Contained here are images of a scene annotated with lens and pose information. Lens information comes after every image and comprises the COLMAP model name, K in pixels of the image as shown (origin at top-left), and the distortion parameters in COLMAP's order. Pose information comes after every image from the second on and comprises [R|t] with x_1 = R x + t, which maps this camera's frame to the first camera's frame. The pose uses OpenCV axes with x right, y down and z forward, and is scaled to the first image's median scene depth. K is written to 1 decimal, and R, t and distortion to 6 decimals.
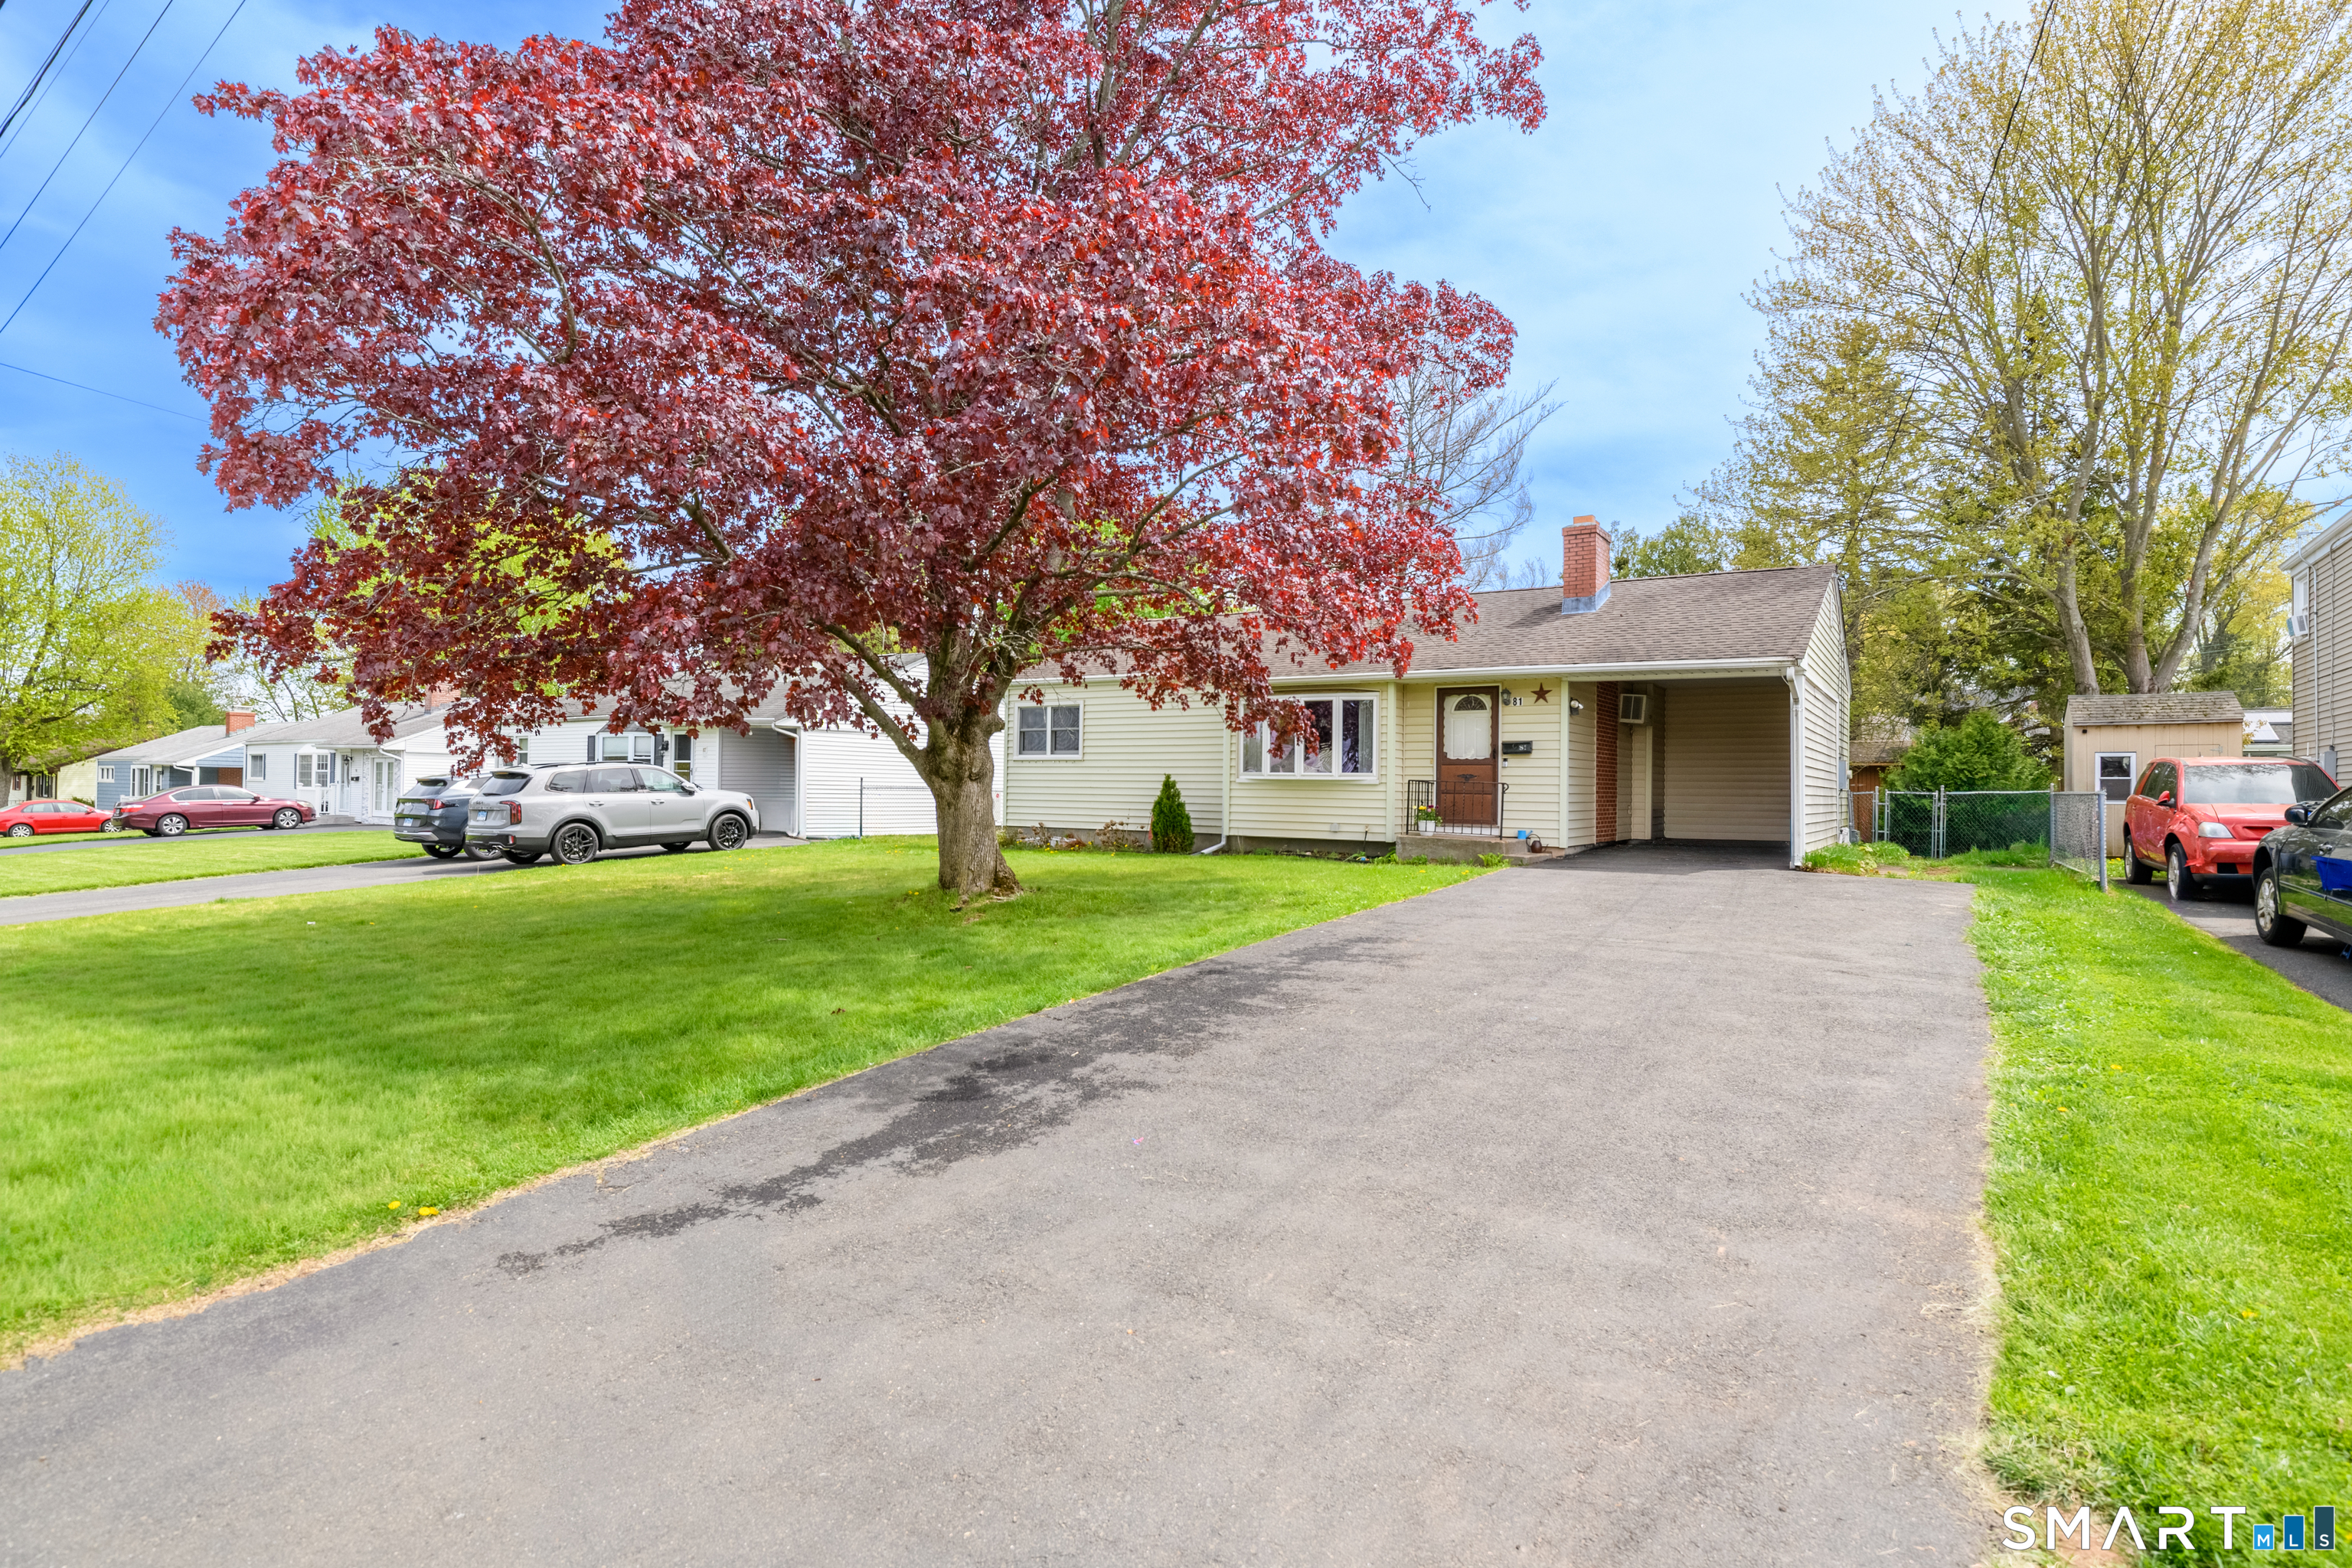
lens RADIAL K [[1176.0, 0, 1168.6], [0, 1176.0, 786.3], [0, 0, 1]] dist [-0.001093, -0.000694]
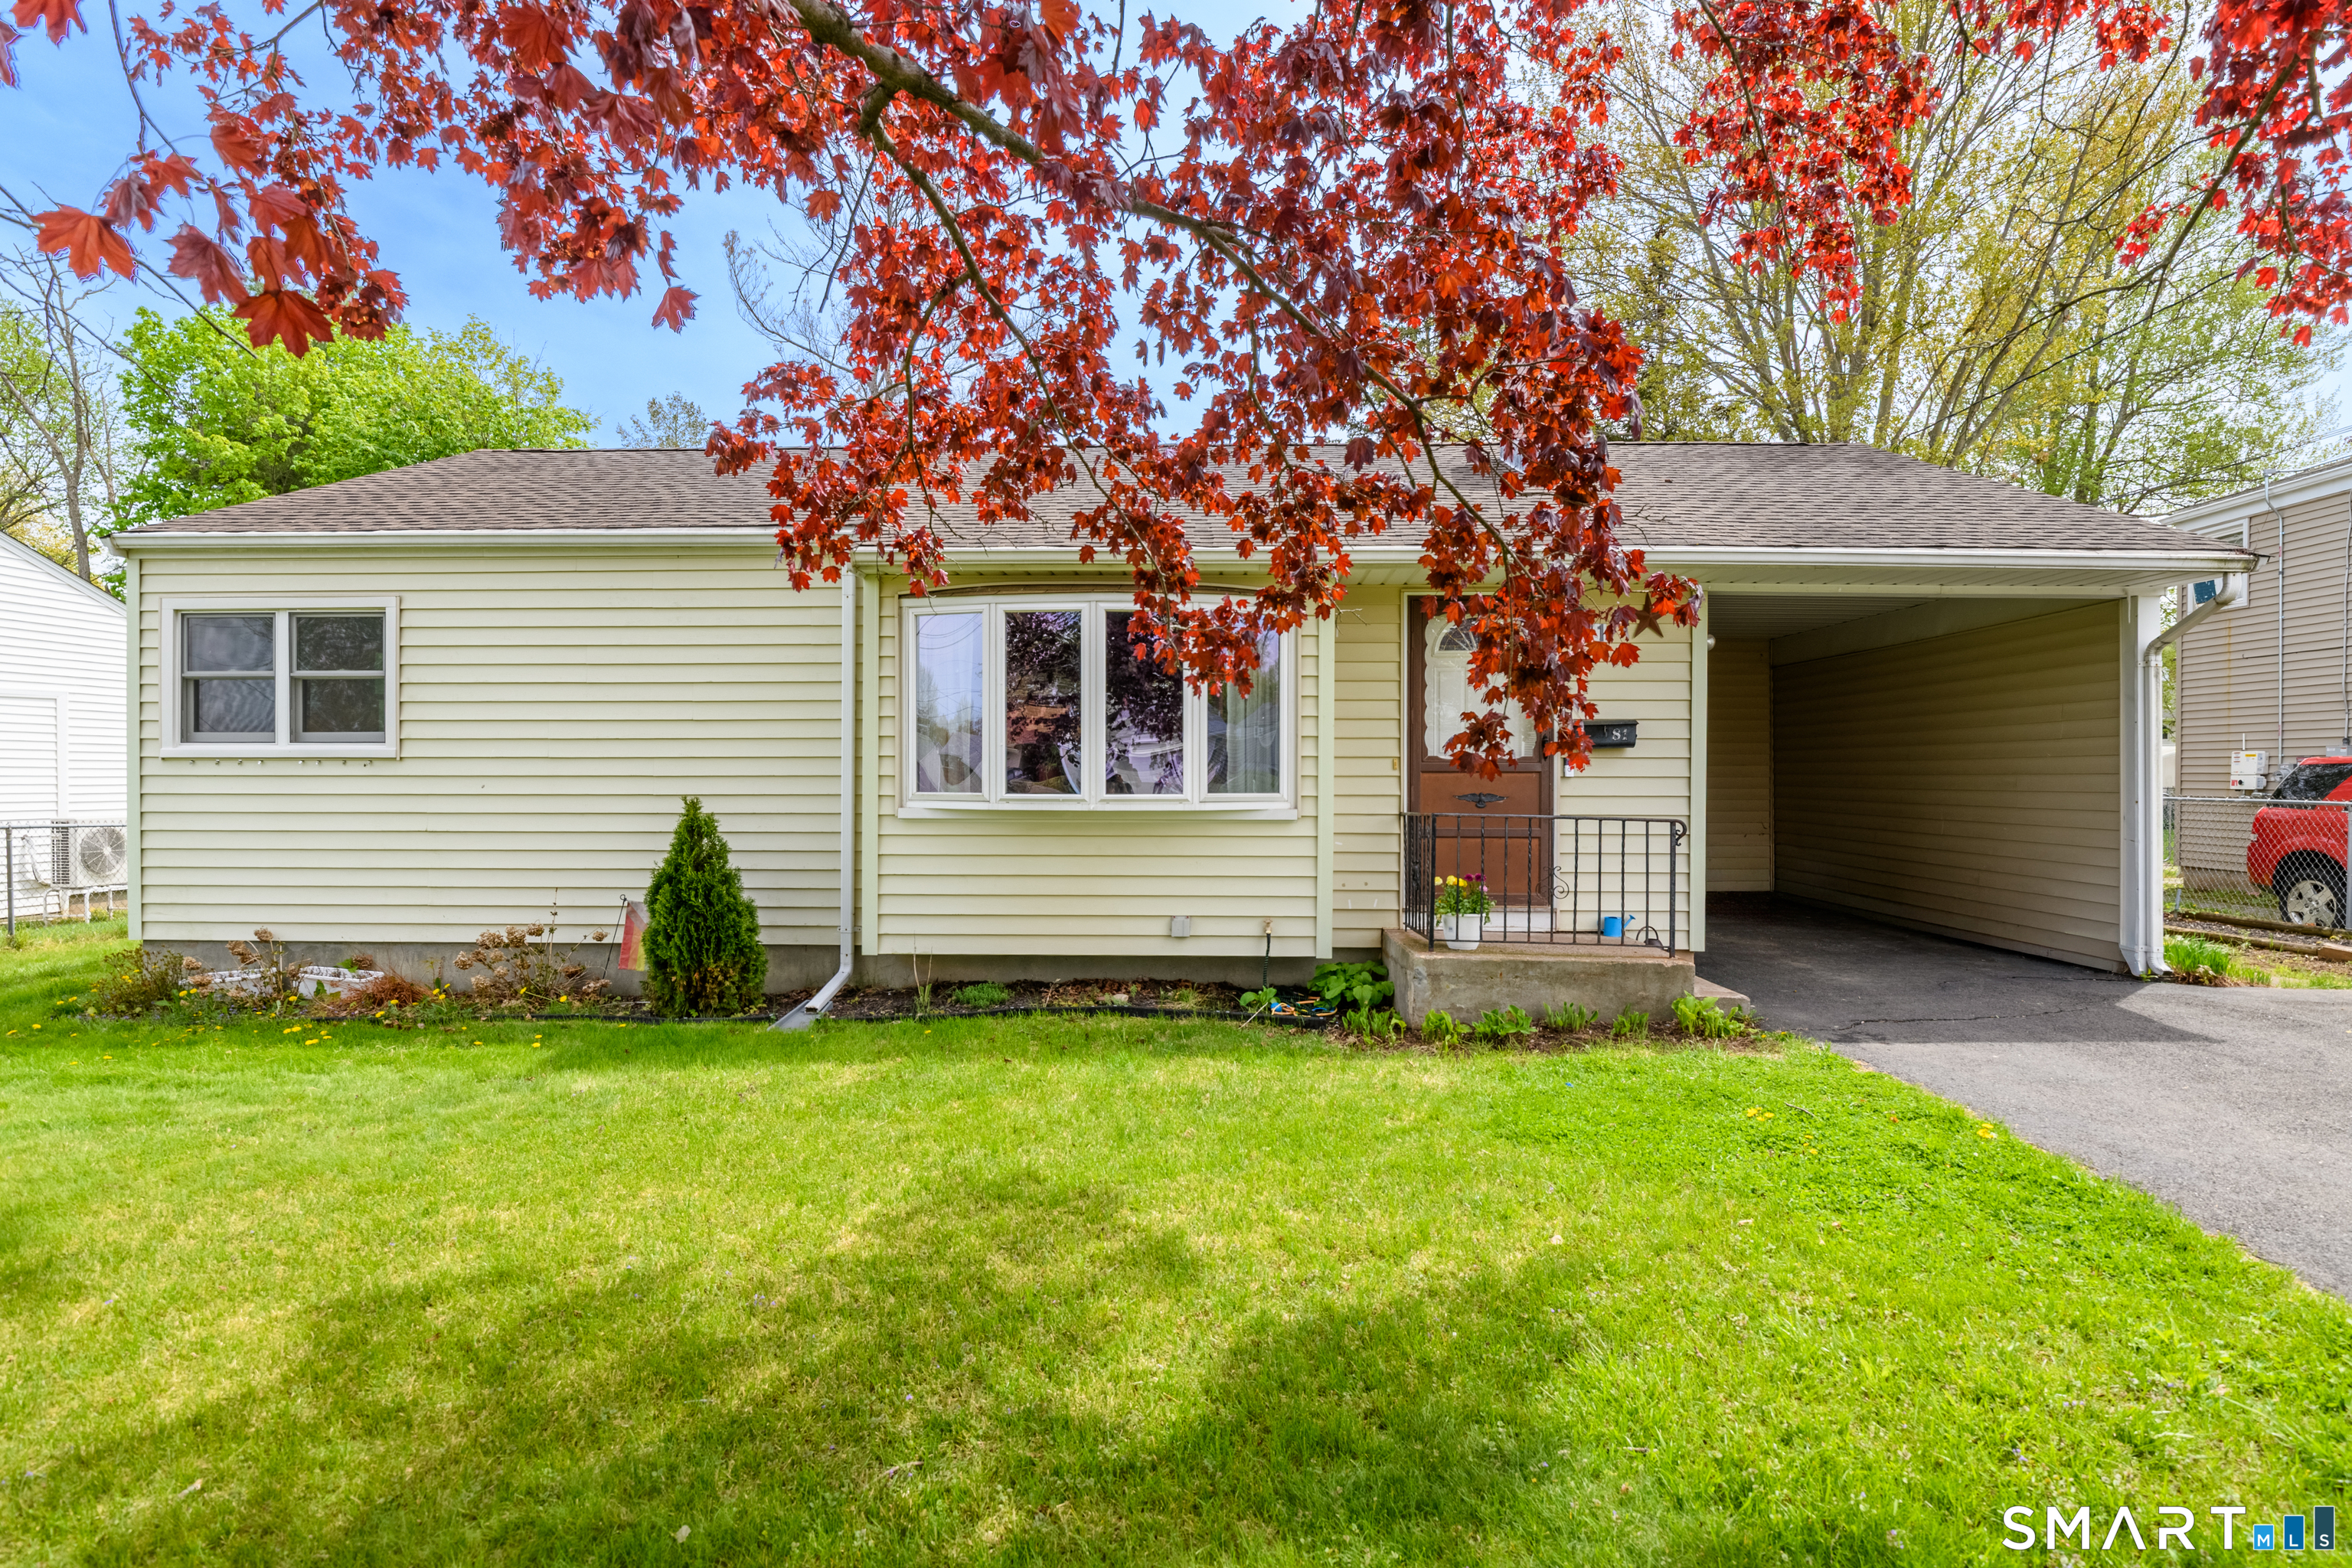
lens RADIAL K [[1176.0, 0, 1168.6], [0, 1176.0, 786.3], [0, 0, 1]] dist [-0.001093, -0.000694]
pose [[0.843438, -0.014501, 0.537030, -0.081577], [0.008961, 0.999876, 0.012925, -0.019239], [-0.537151, -0.006089, 0.843464, 0.667475]]
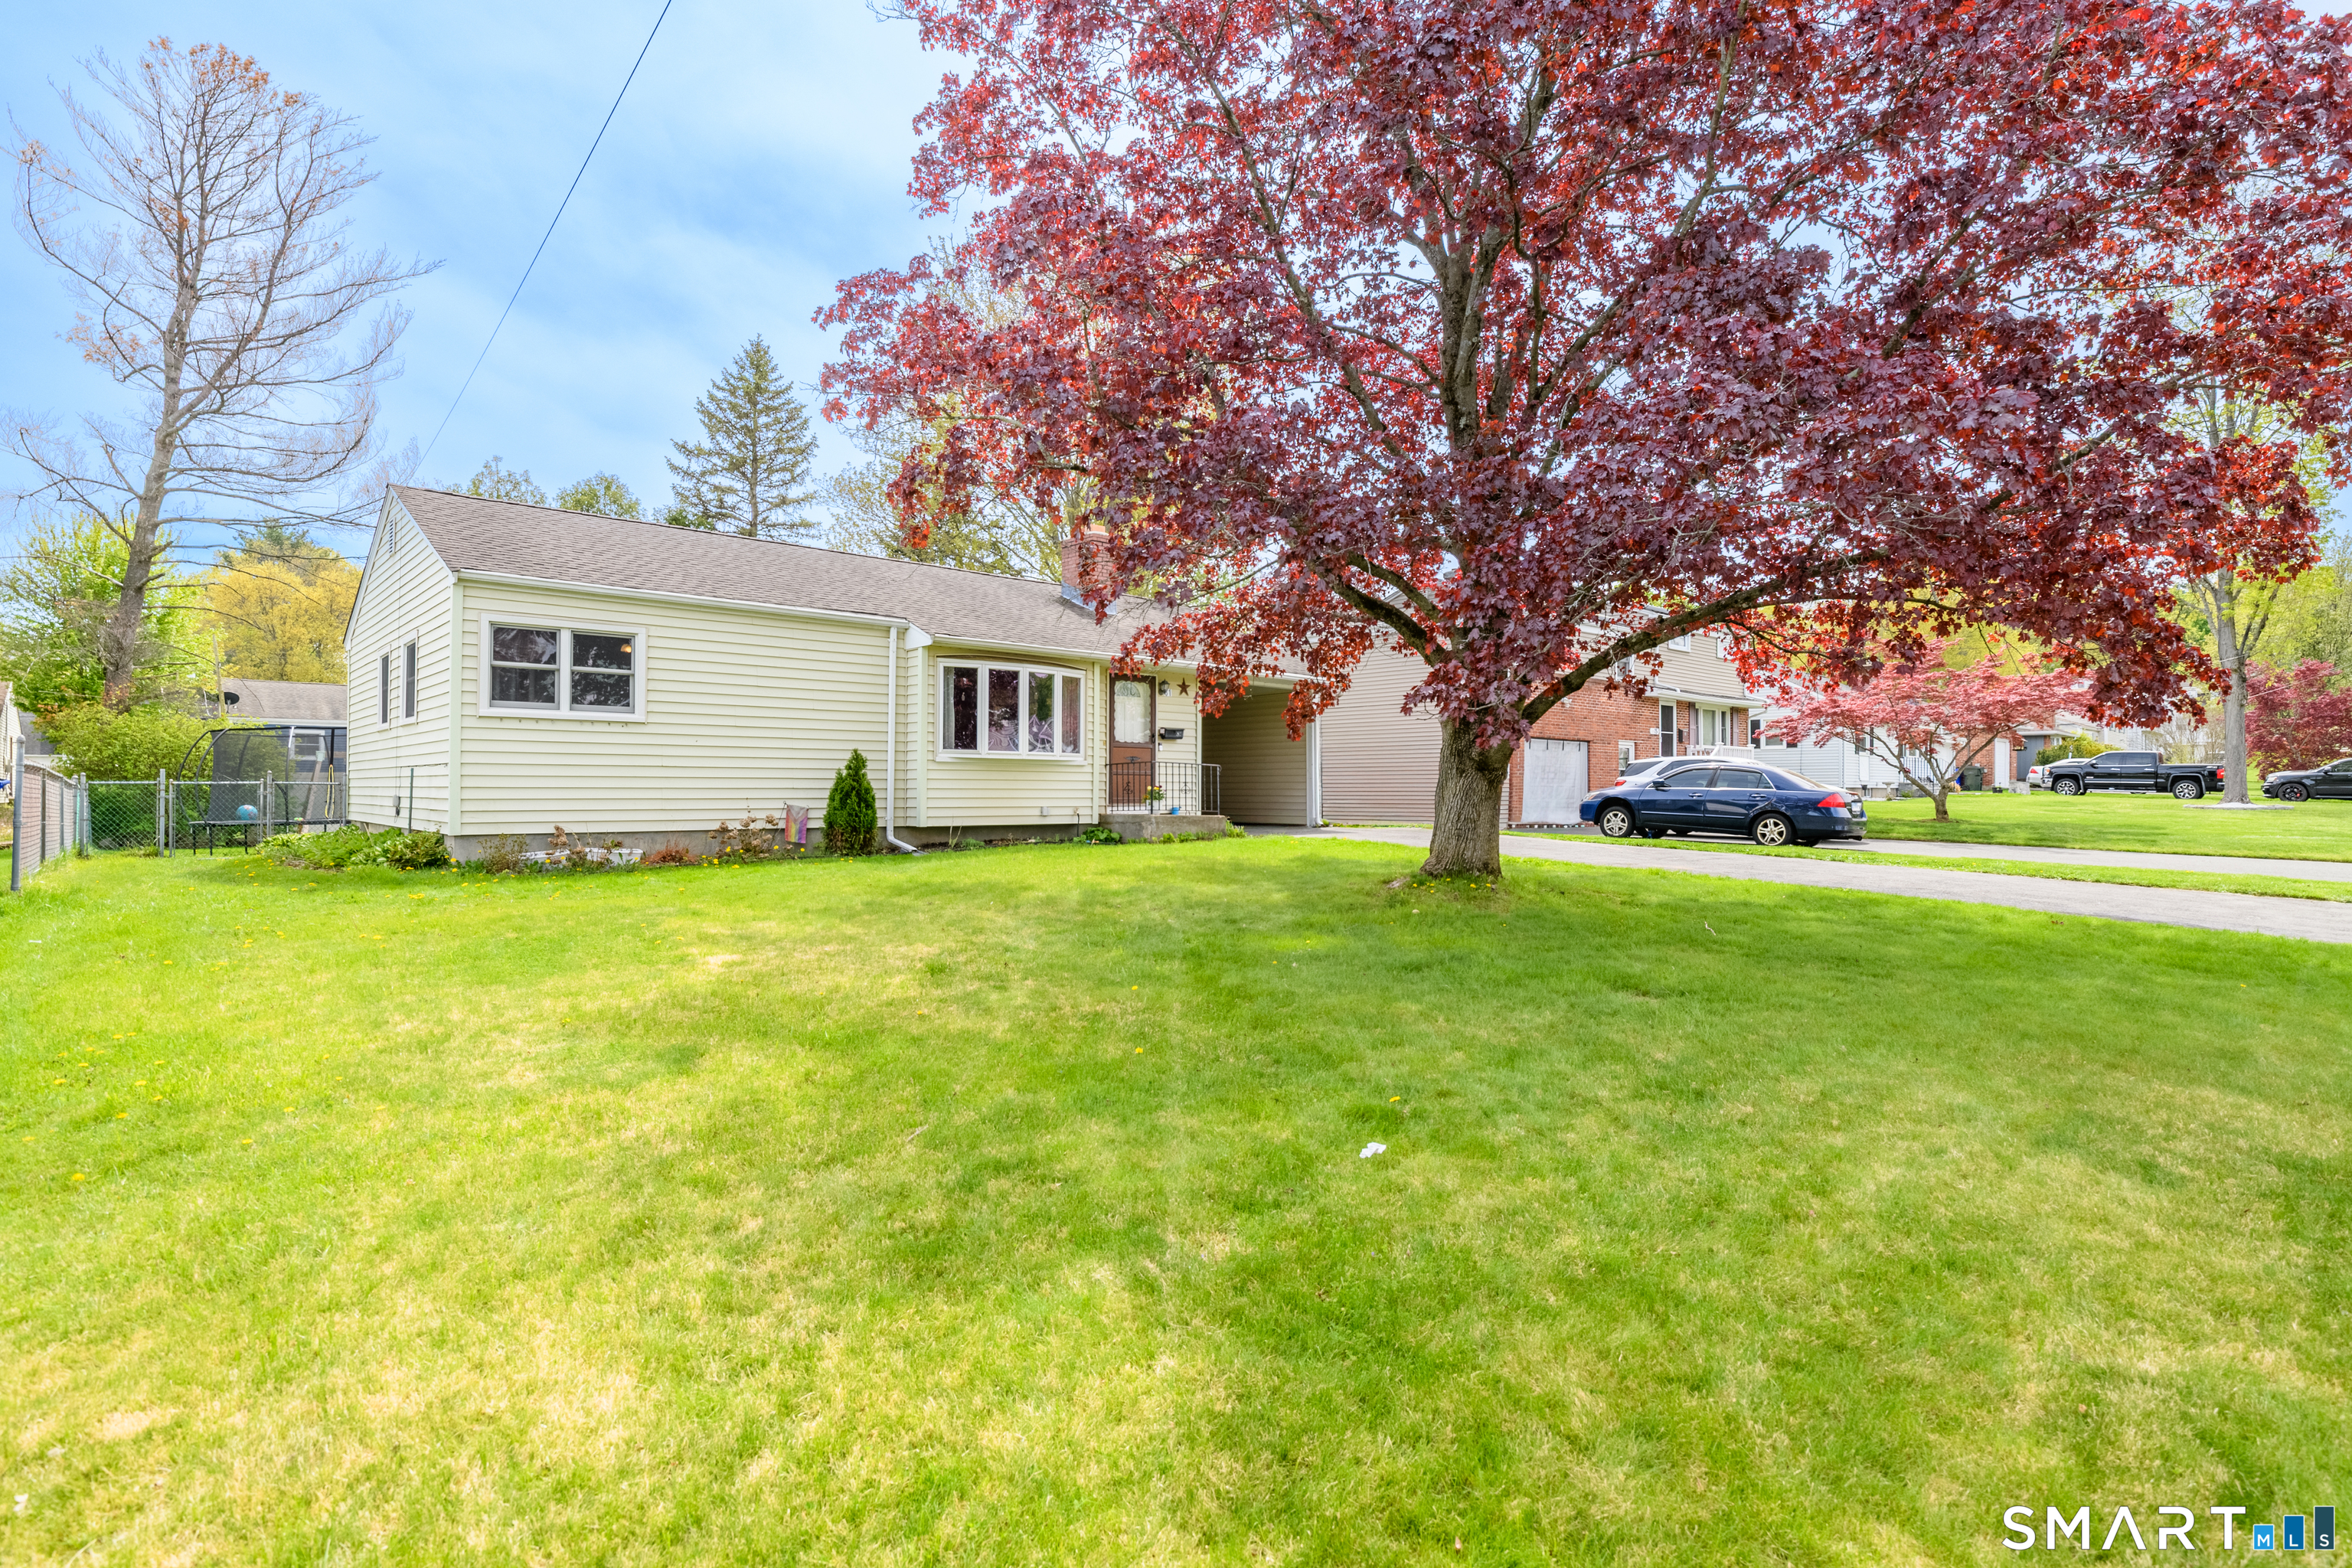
lens RADIAL K [[1176.0, 0, 1168.6], [0, 1176.0, 786.3], [0, 0, 1]] dist [-0.001093, -0.000694]
pose [[0.239184, -0.015313, 0.970853, -0.749246], [-0.010045, 0.999783, 0.018244, -0.002819], [-0.970922, -0.014116, 0.238979, 0.690786]]
